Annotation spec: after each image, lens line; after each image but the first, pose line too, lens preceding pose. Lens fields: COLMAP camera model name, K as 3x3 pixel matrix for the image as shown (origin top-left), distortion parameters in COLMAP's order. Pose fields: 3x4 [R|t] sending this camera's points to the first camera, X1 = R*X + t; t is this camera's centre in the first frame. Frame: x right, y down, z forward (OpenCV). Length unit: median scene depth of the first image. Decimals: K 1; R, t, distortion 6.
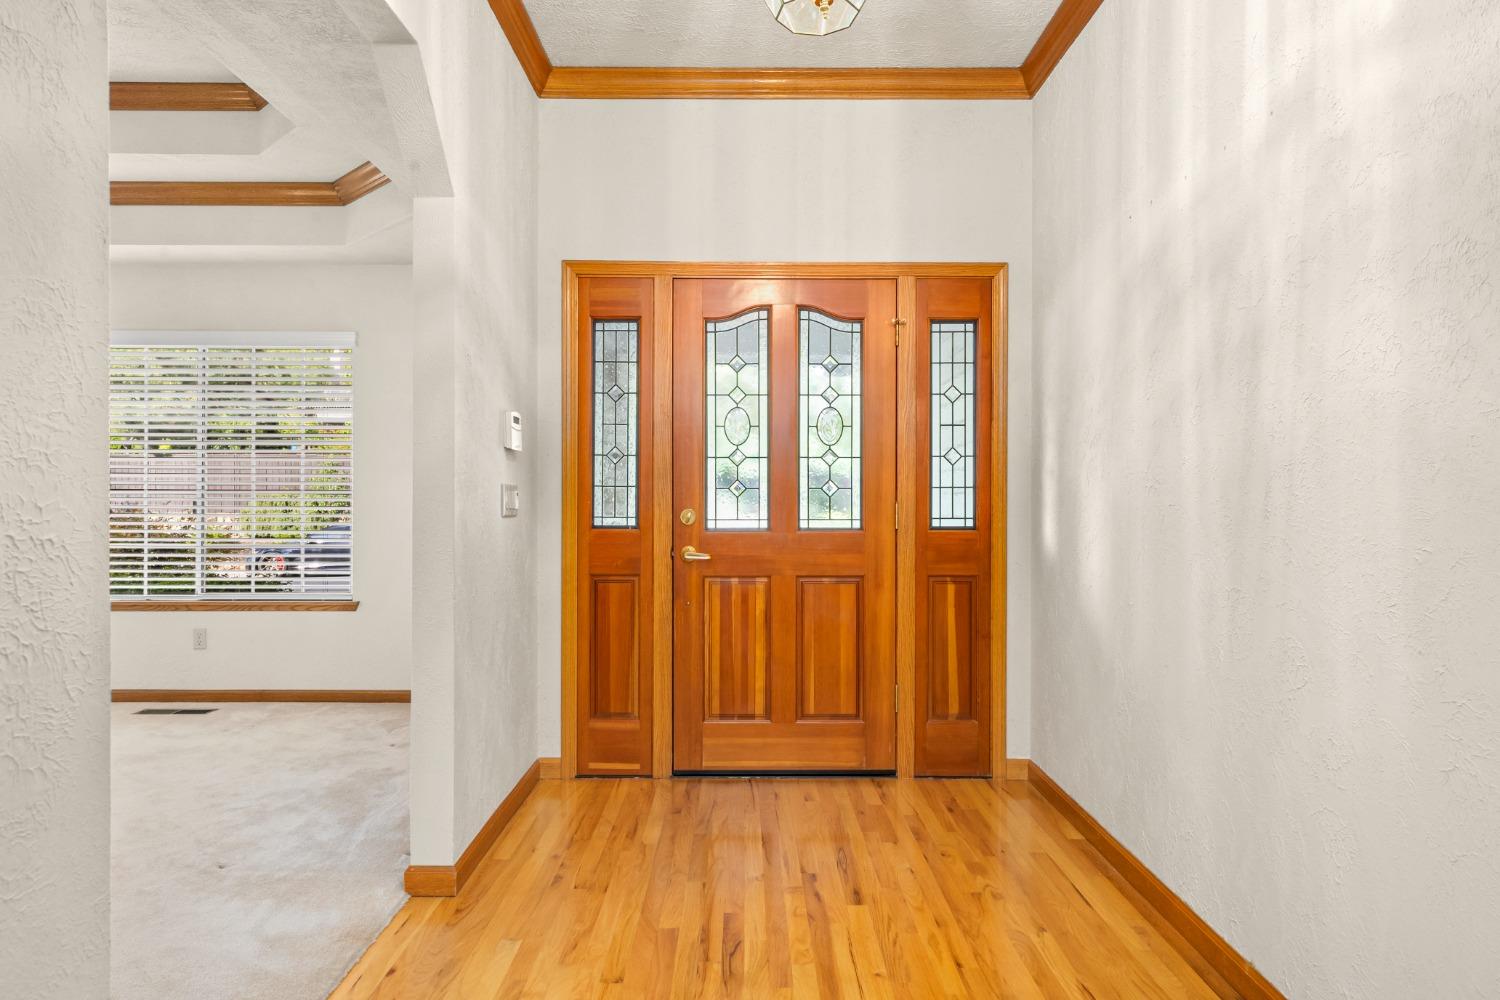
lens RADIAL K [[944.3, 0, 744.8], [0, 944.3, 501.5], [0, 0, 1]] dist [0.011523, -0.001761]
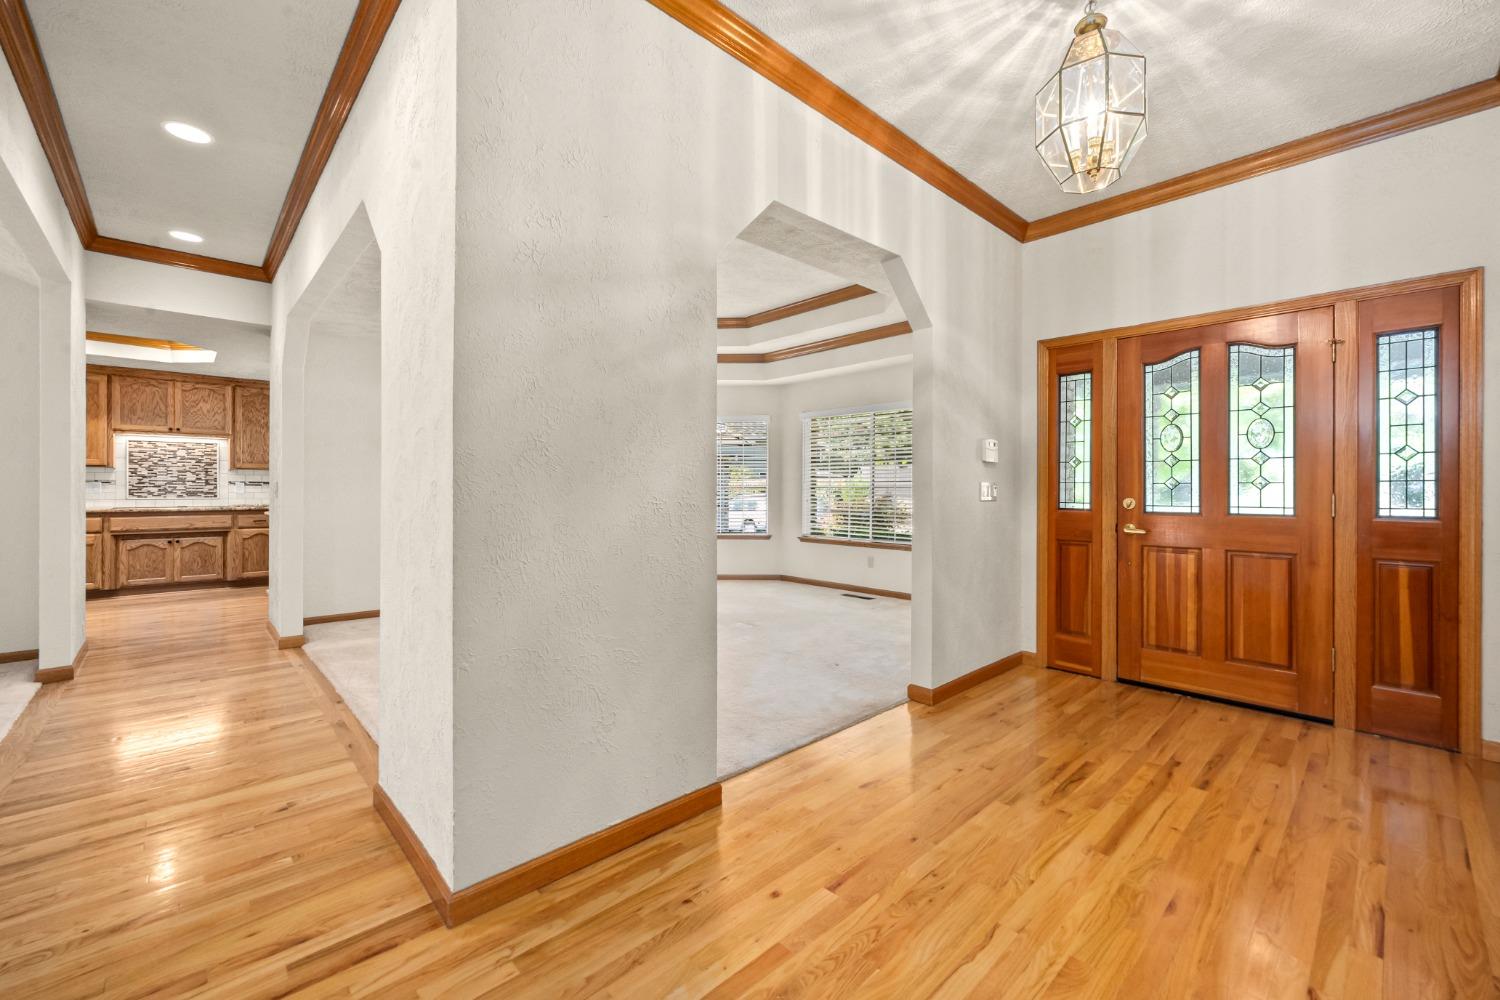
lens RADIAL K [[596.6, 0, 759.6], [0, 596.6, 491.1], [0, 0, 1]] dist [-0.003660, 0.001081]
pose [[0.700550, 0.002286, -0.713600, 0.192820], [-0.003693, 0.999993, -0.000421, 0.000209], [0.713594, 0.002930, 0.700553, -0.035769]]
